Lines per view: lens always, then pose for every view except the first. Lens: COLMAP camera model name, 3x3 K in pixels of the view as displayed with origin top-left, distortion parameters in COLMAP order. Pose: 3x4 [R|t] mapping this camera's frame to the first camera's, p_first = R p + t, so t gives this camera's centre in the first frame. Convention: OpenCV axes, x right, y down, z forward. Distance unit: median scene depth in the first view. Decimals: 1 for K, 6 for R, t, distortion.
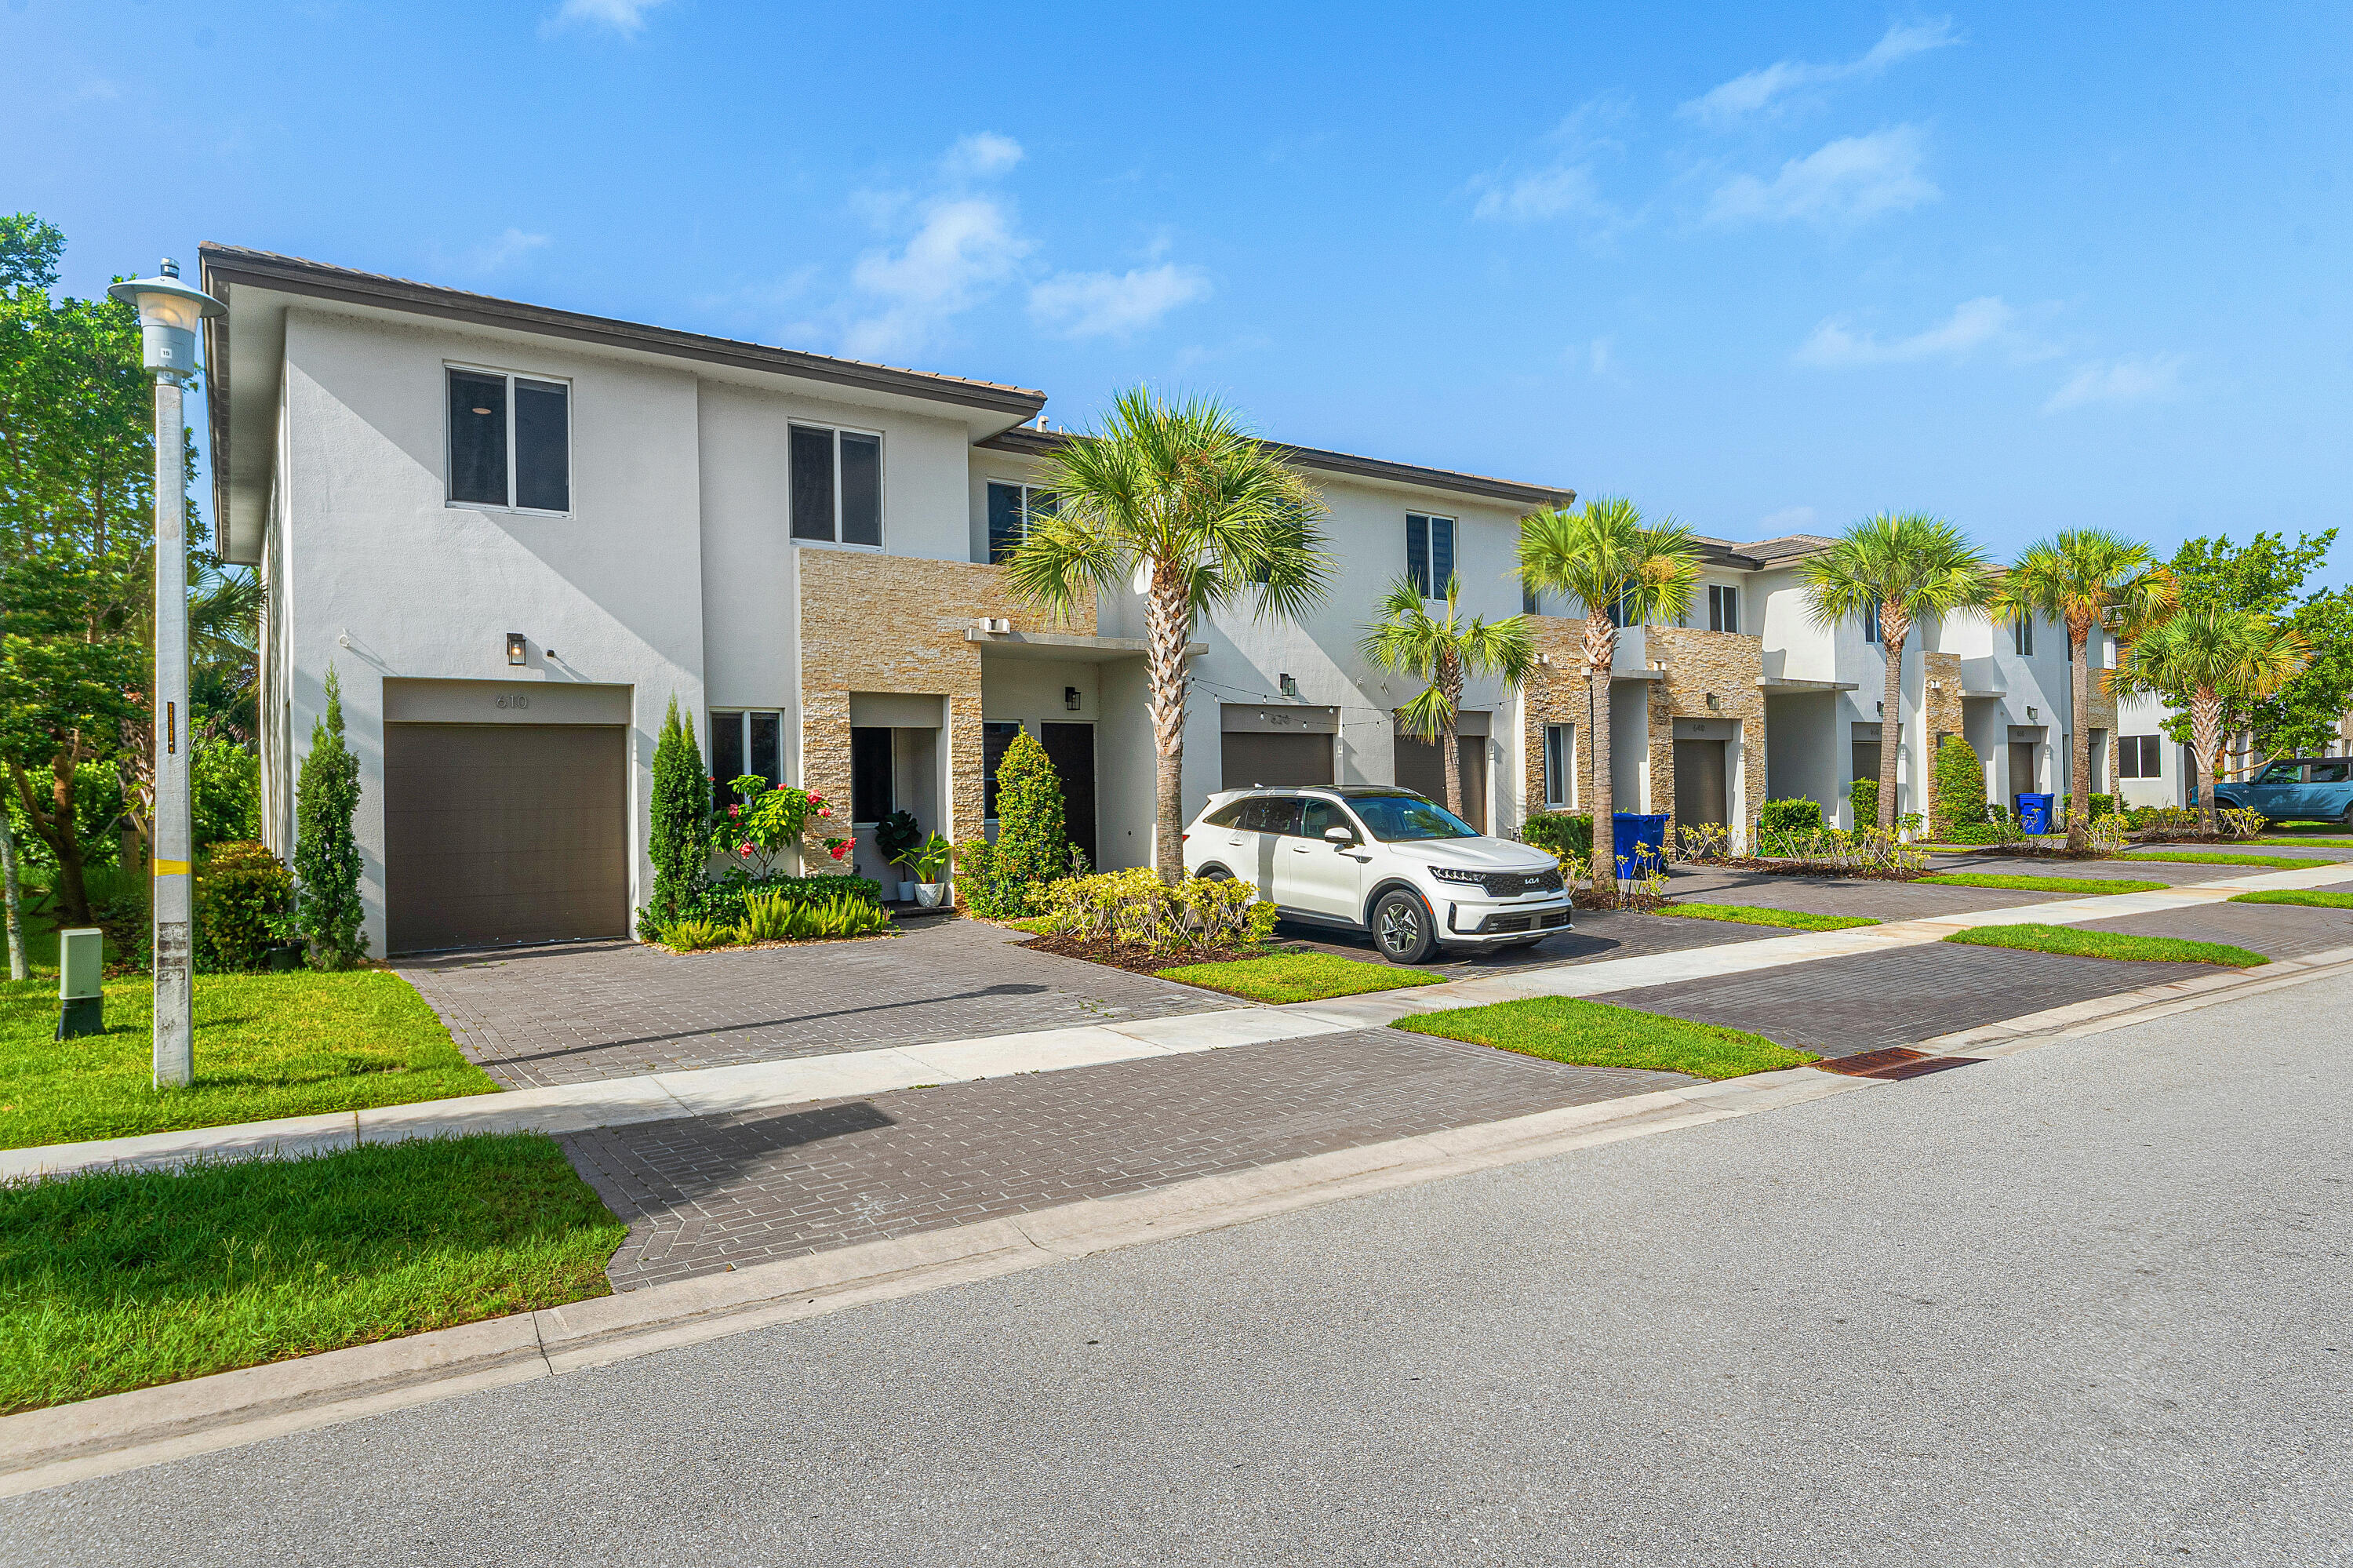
lens RADIAL K [[1365.2, 0, 1176.5], [0, 1365.2, 784.0], [0, 0, 1]] dist [-0.000037, 0.000090]
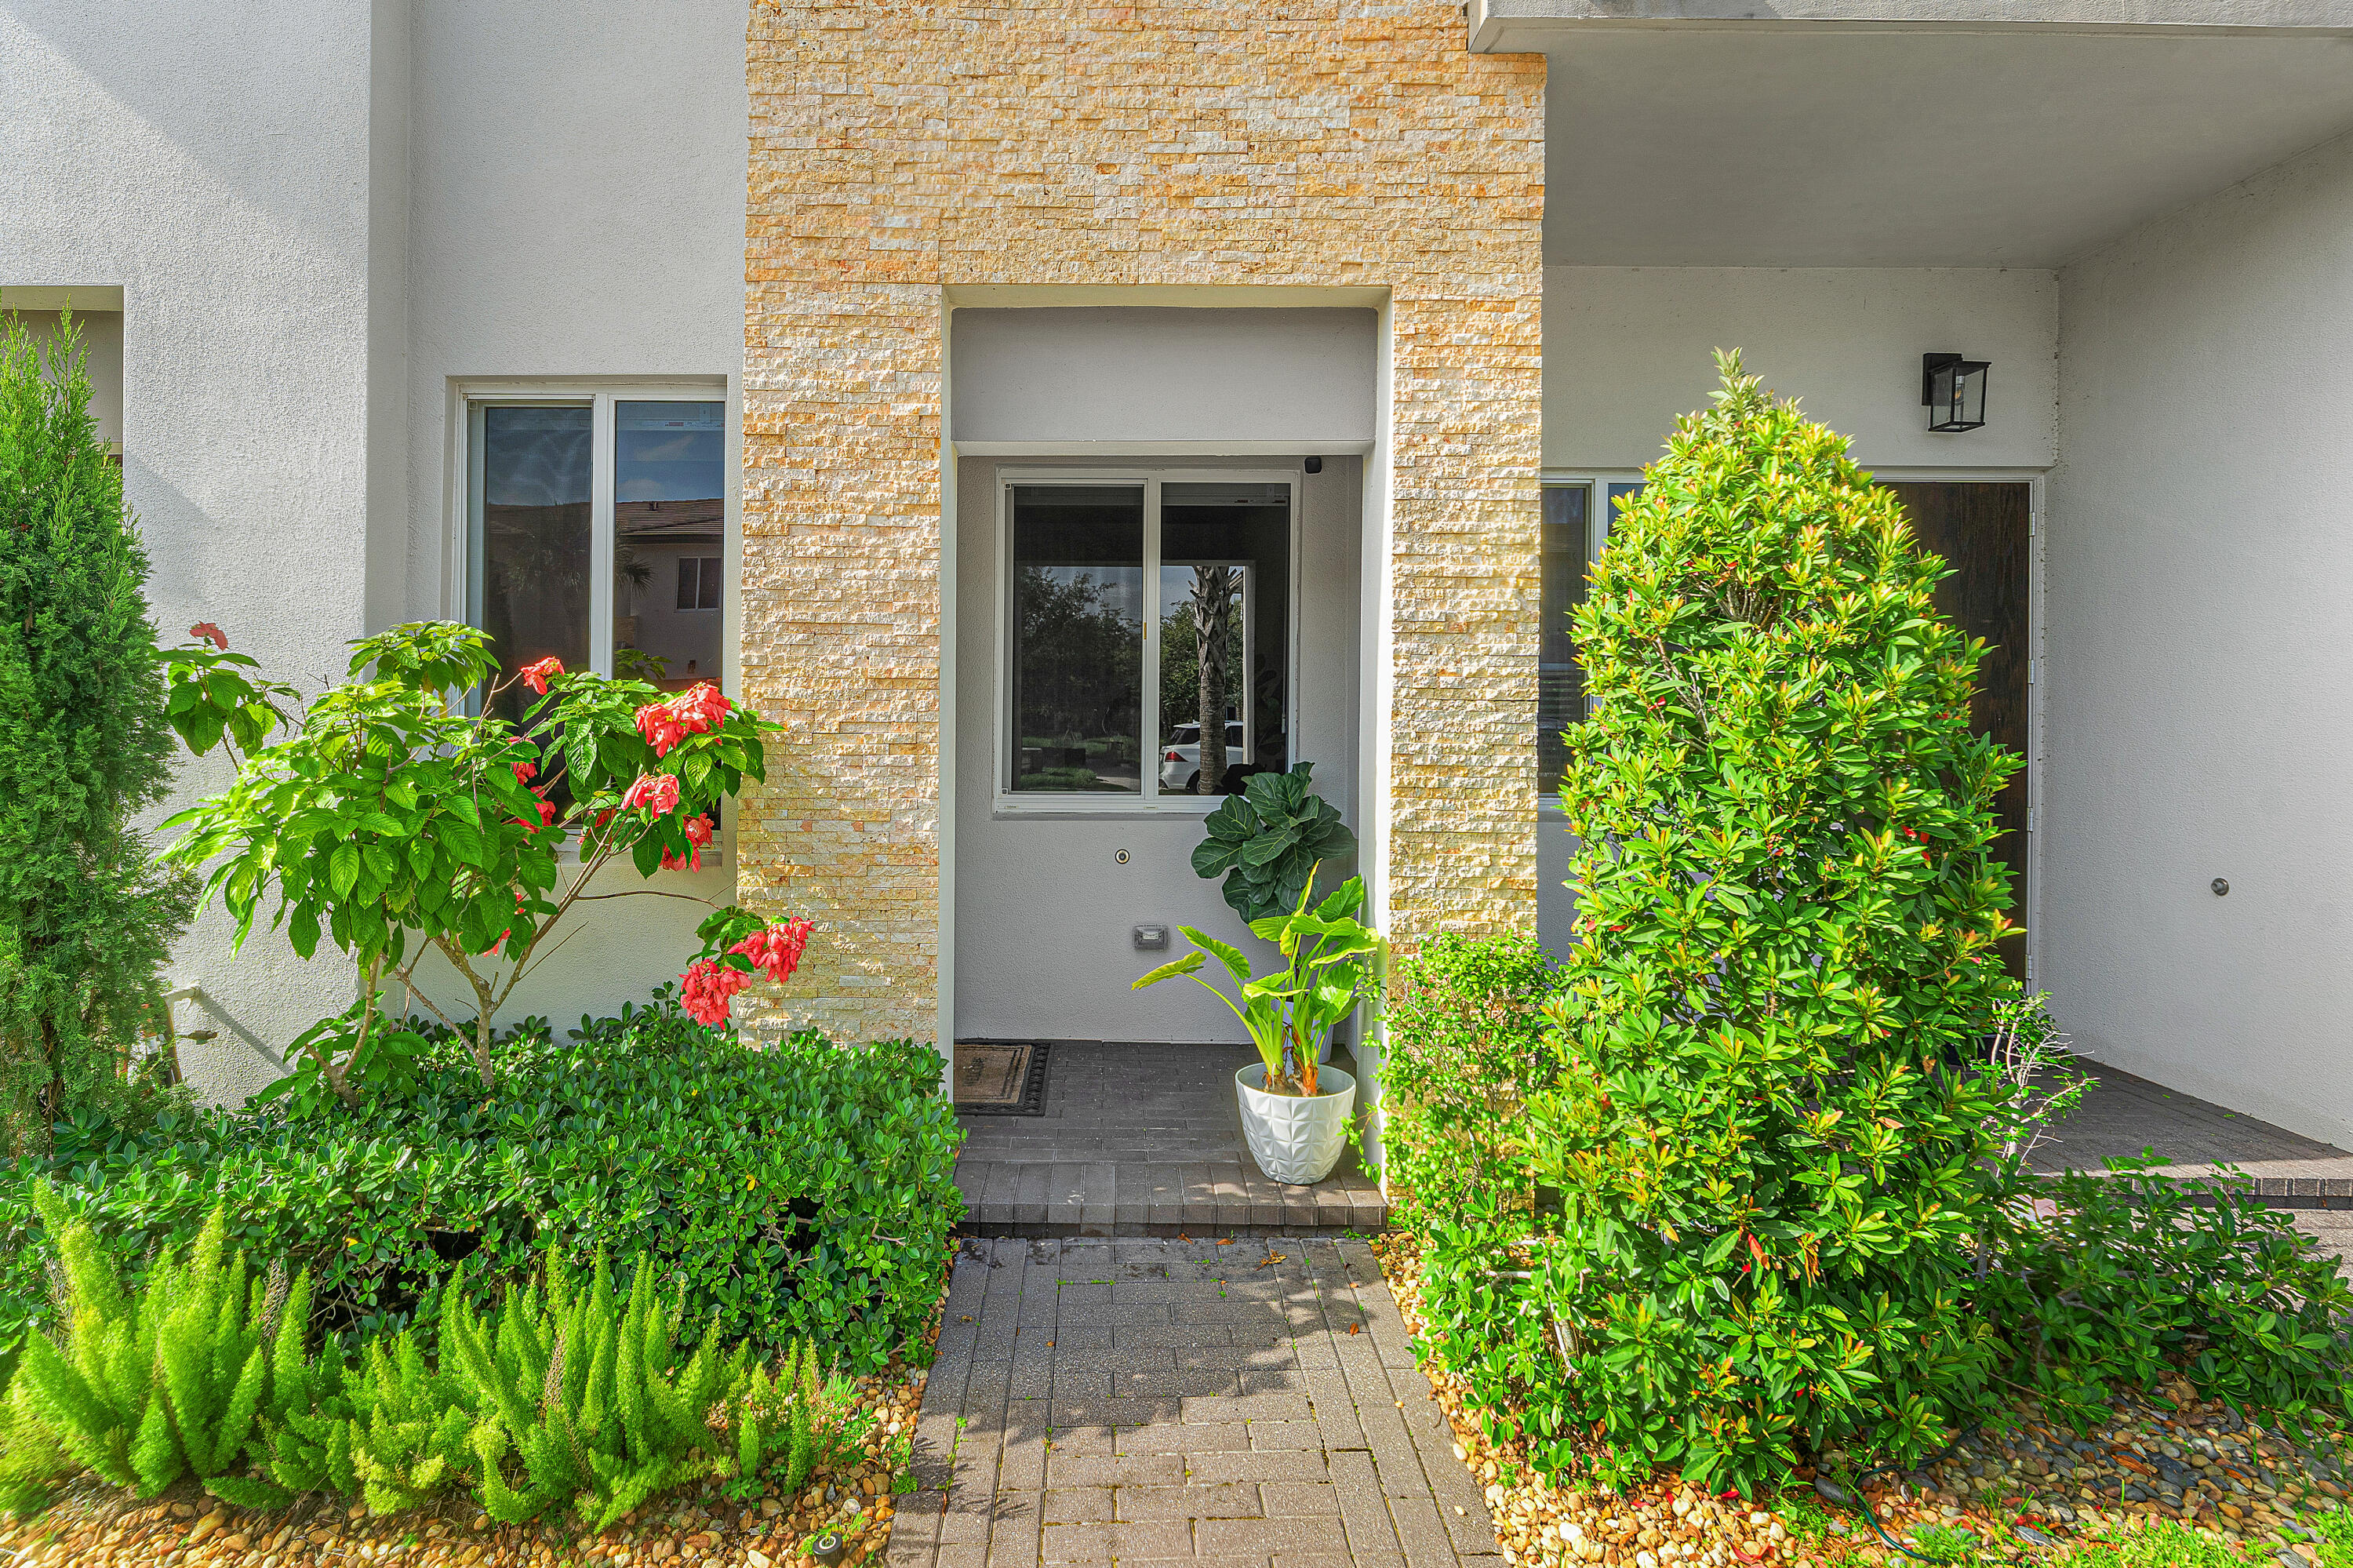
lens RADIAL K [[1094.6, 0, 1168.2], [0, 1094.6, 725.6], [0, 0, 1]] dist [-0.000078, -0.000033]
pose [[0.821397, 0.032389, -0.569437, -0.099308], [-0.015081, 0.999271, 0.035083, 0.003300], [0.570158, -0.020229, 0.821286, 0.923204]]
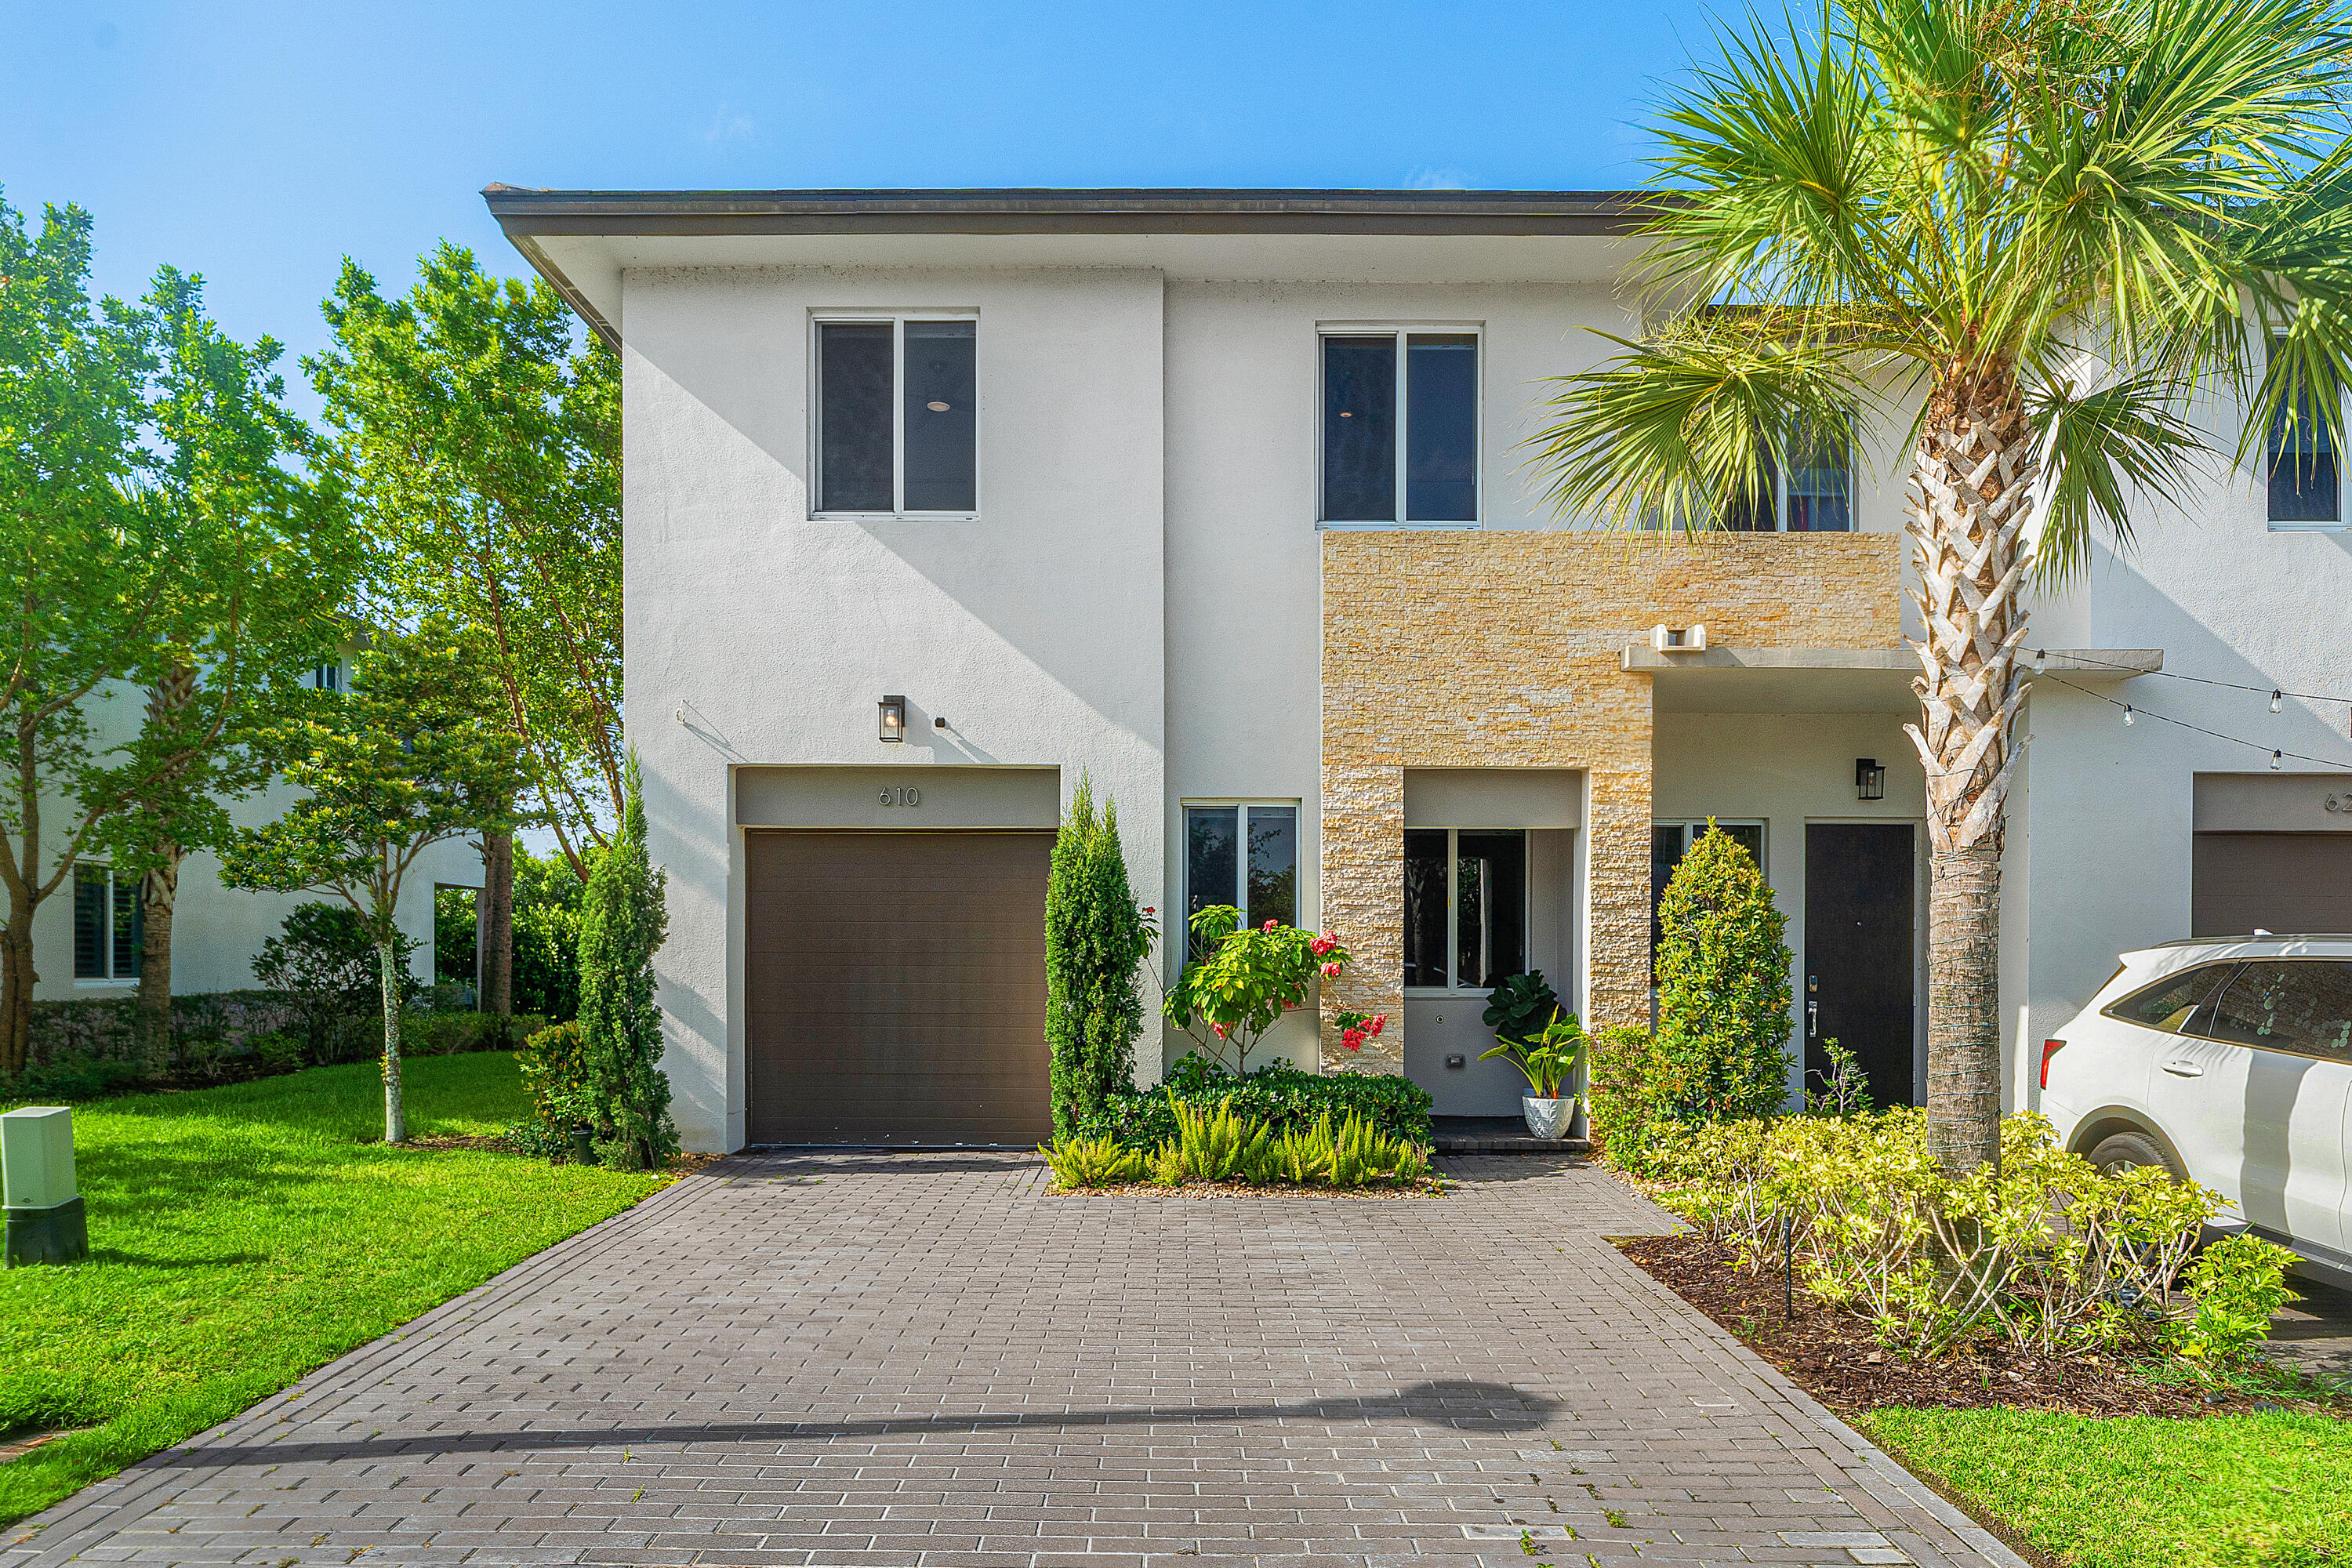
lens RADIAL K [[1406.5, 0, 1191.6], [0, 1406.5, 964.1], [0, 0, 1]] dist [0.002077, -0.000021]
pose [[0.811378, 0.024225, -0.584020, 0.048228], [-0.014689, 0.999670, 0.021059, 0.006915], [0.584338, -0.008509, 0.811466, 0.481106]]
